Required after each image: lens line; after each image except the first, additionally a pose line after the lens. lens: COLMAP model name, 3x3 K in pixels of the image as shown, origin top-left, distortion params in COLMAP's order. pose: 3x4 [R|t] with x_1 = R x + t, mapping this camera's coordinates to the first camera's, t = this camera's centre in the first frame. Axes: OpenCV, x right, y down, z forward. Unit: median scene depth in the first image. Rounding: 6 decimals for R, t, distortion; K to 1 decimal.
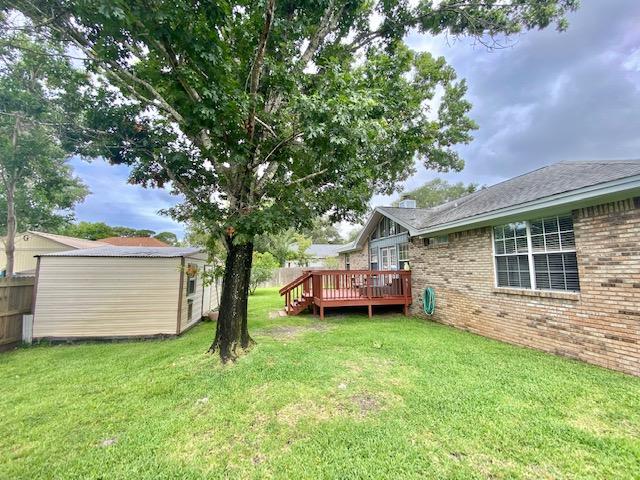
lens RADIAL K [[254.1, 0, 319.6], [0, 254.1, 239.4], [0, 0, 1]] dist [-0.013240, -0.003172]
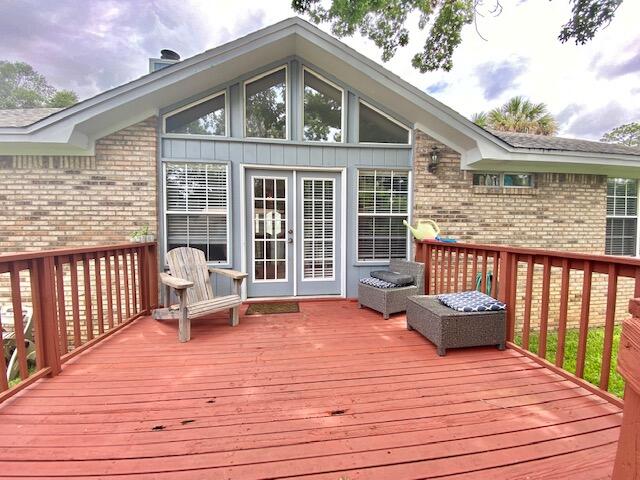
lens RADIAL K [[254.1, 0, 319.5], [0, 254.1, 241.8], [0, 0, 1]] dist [-0.013240, -0.003172]
pose [[0.092835, -0.057447, 0.994023, -0.103832], [-0.113257, 0.991245, 0.067864, 0.158514], [-0.989219, -0.118881, 0.085516, 1.515785]]
